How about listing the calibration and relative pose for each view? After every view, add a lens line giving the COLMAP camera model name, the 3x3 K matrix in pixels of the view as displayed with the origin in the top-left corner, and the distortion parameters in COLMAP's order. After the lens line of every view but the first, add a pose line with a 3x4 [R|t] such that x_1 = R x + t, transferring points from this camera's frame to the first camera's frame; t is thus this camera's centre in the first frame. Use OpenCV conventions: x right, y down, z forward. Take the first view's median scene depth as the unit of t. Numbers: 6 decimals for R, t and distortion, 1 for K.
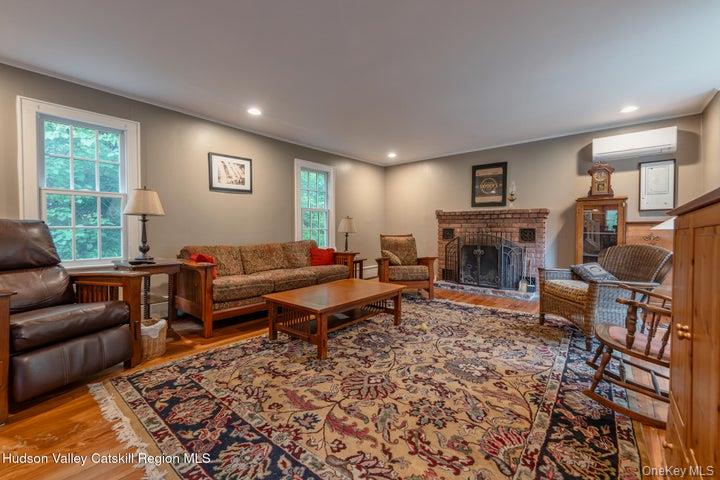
lens RADIAL K [[296.9, 0, 372.0], [0, 296.9, 234.7], [0, 0, 1]] dist [0.004770, -0.001035]
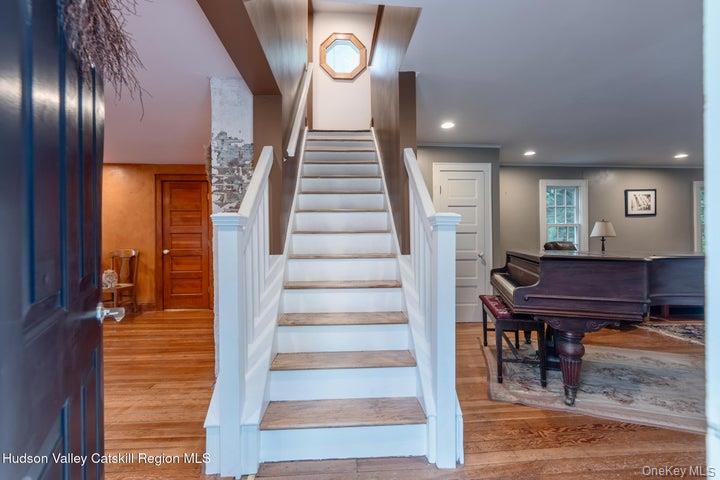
lens RADIAL K [[296.9, 0, 358.0], [0, 296.9, 240.6], [0, 0, 1]] dist [0.004770, -0.001035]
pose [[0.679579, -0.005553, -0.733581, -0.362048], [-0.004301, 0.999924, -0.011553, -0.014165], [0.733590, 0.011007, 0.679503, -0.858898]]
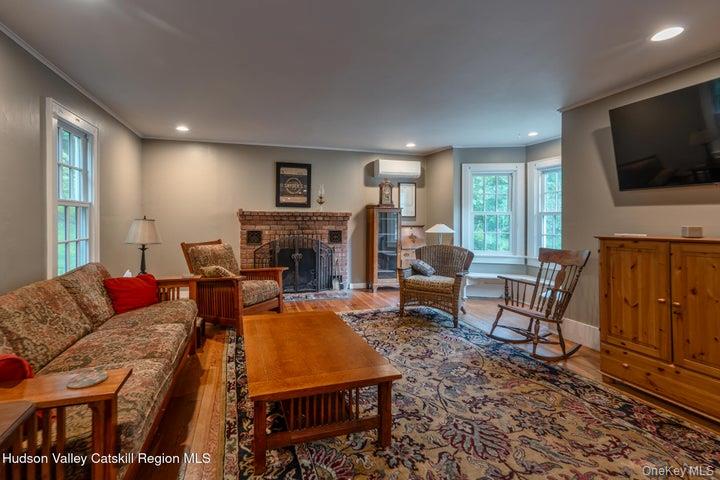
lens RADIAL K [[321.3, 0, 329.5], [0, 321.3, 221.5], [0, 0, 1]] dist [0.005361, -0.000474]
pose [[0.579180, -0.005555, 0.815181, -0.513551], [0.010631, 0.999943, -0.000740, -0.061523], [-0.815130, 0.009095, 0.579206, 0.401609]]
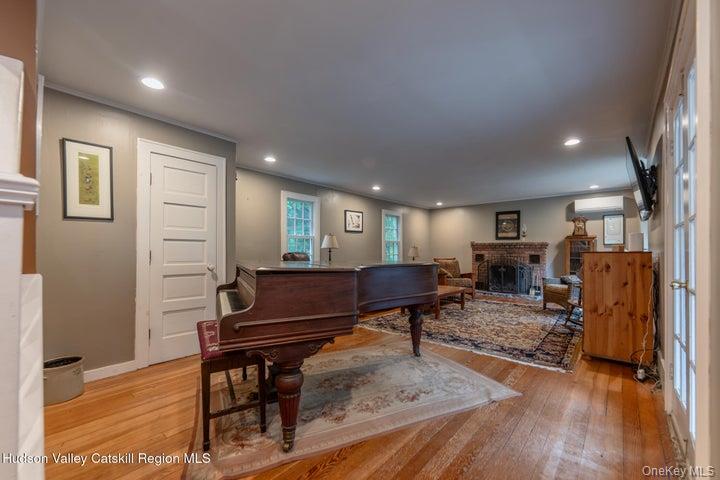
lens RADIAL K [[296.9, 0, 367.9], [0, 296.9, 247.3], [0, 0, 1]] dist [0.004770, -0.001035]
pose [[0.999826, 0.002182, -0.018531, -0.372013], [-0.002742, 0.999539, -0.030224, -0.012096], [0.018456, 0.030269, 0.999371, -0.663615]]
